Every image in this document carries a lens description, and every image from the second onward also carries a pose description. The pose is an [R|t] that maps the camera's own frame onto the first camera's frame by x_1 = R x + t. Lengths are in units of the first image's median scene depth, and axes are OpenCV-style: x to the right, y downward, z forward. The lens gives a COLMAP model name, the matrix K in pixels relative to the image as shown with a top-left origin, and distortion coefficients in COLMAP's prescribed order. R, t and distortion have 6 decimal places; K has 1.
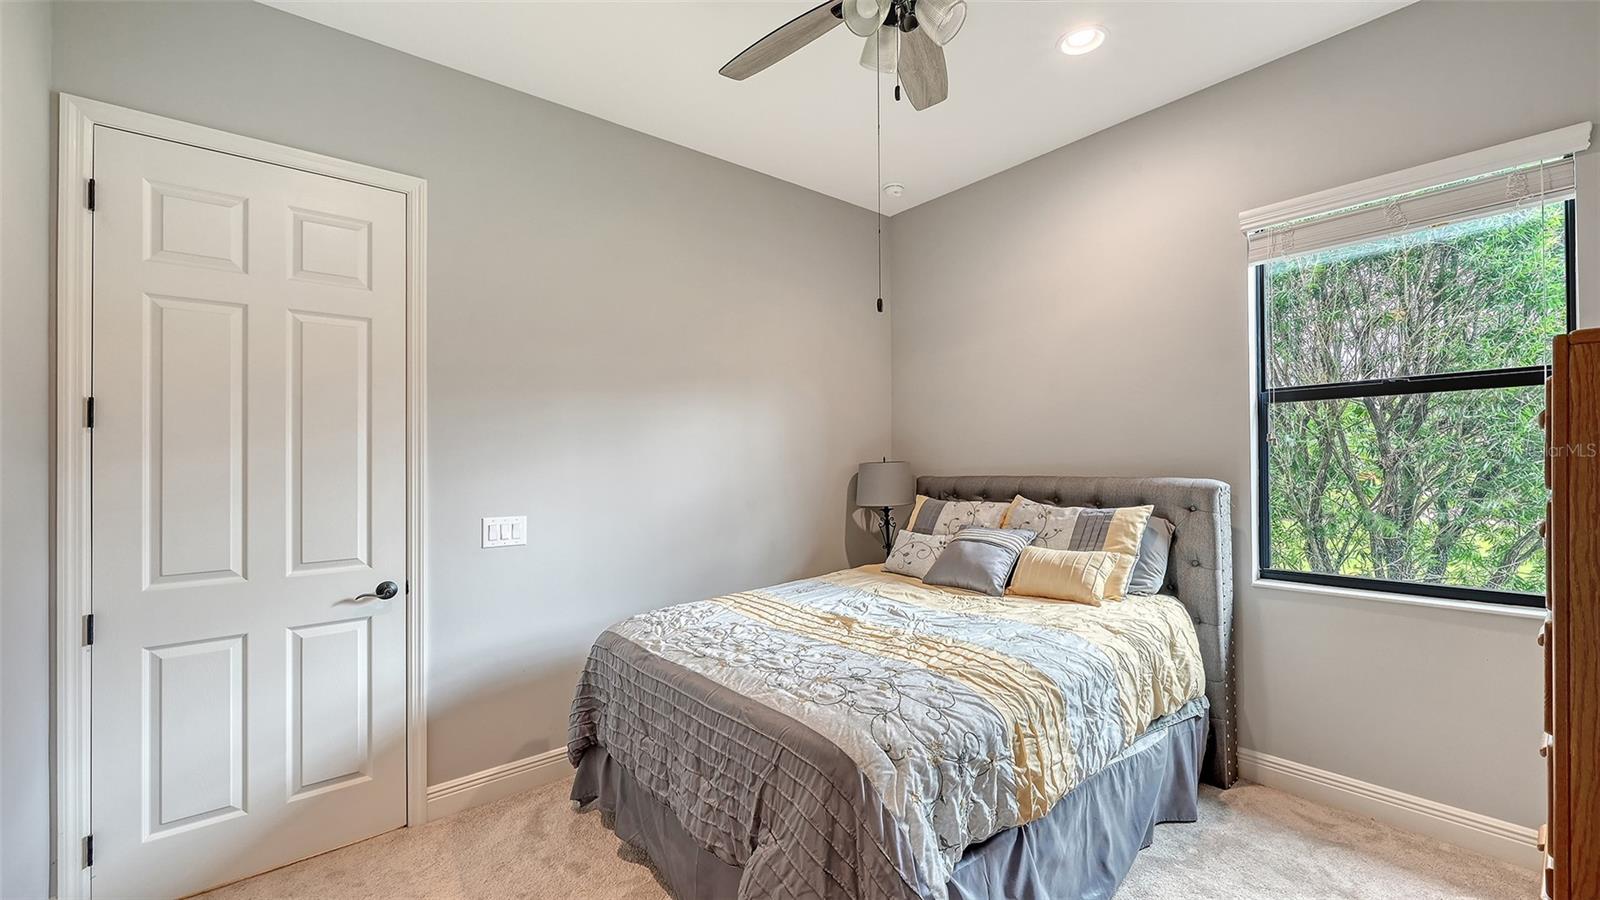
lens RADIAL K [[644.8, 0, 806.9], [0, 644.8, 447.3], [0, 0, 1]] dist [-0.002378, -0.000412]
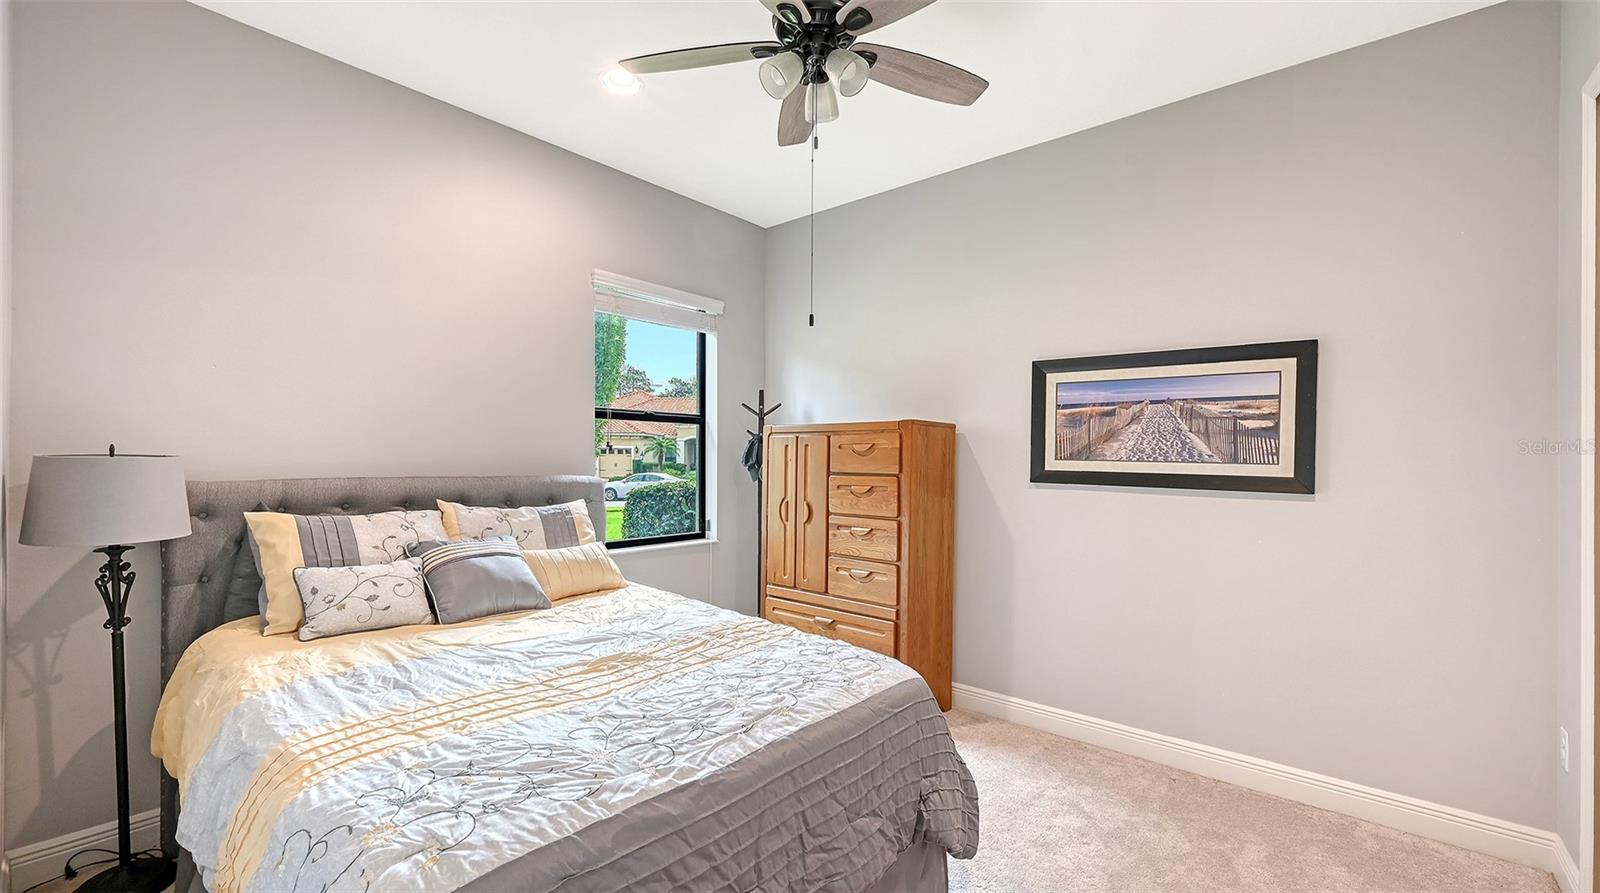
lens RADIAL K [[644.8, 0, 793.3], [0, 644.8, 449.7], [0, 0, 1]] dist [-0.002378, -0.000412]
pose [[-0.144082, 0.028323, 0.989160, -0.783217], [-0.029538, 0.999022, -0.032908, 0.032978], [-0.989125, -0.033959, -0.143105, 0.936231]]
